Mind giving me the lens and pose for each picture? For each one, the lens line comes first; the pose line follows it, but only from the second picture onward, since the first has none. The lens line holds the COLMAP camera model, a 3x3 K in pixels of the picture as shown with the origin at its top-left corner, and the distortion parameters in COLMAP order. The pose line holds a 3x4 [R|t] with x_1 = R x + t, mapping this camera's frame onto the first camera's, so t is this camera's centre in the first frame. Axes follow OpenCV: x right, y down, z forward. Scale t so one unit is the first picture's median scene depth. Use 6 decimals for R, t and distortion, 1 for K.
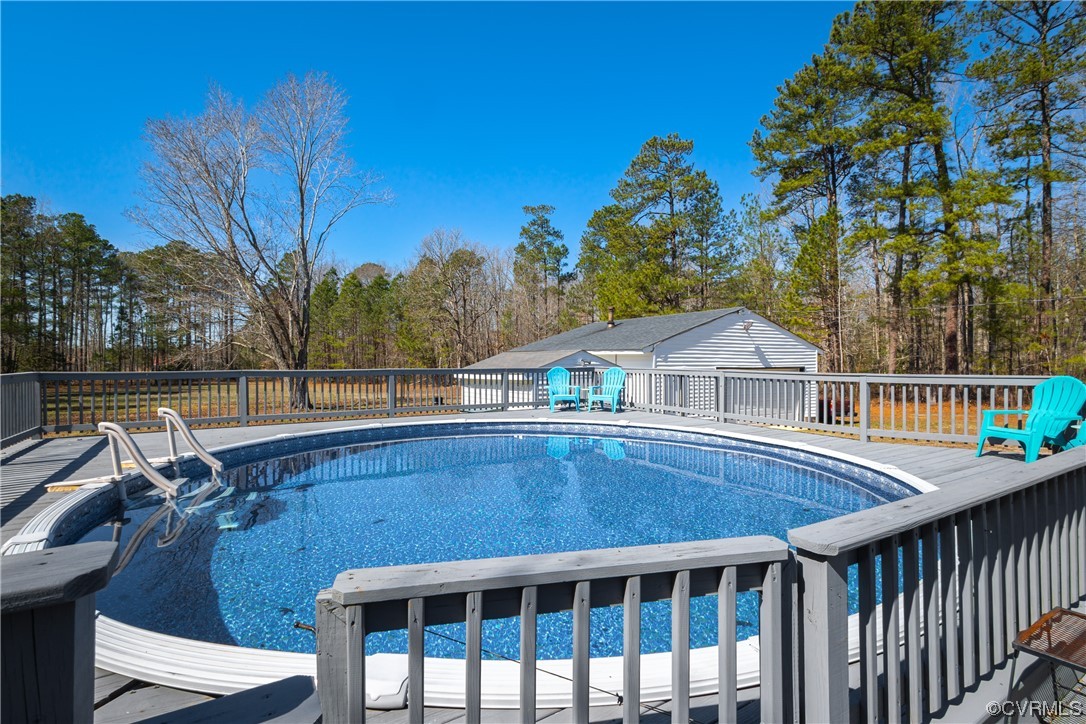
lens RADIAL K [[510.0, 0, 544.2], [0, 510.0, 359.4], [0, 0, 1]] dist [0.015271, -0.003454]
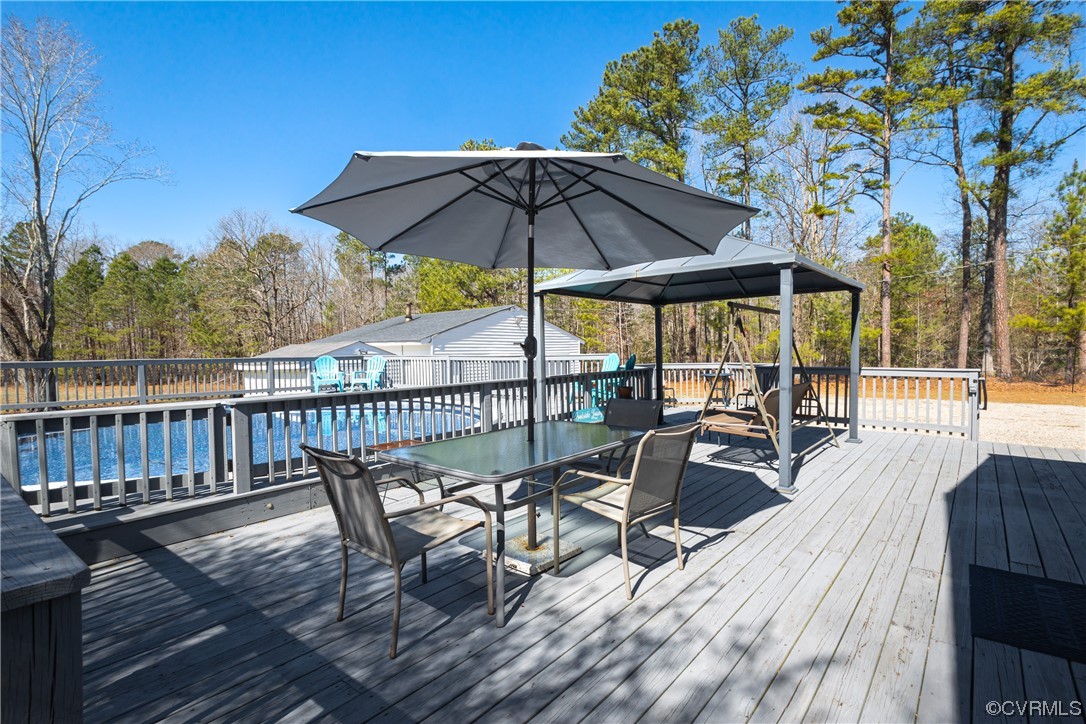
lens RADIAL K [[510.0, 0, 567.7], [0, 510.0, 364.8], [0, 0, 1]] dist [0.015271, -0.003454]
pose [[0.942176, -0.022121, 0.334388, 0.054513], [0.014146, 0.999555, 0.026266, 0.004141], [-0.334820, -0.020017, 0.942070, -0.093503]]
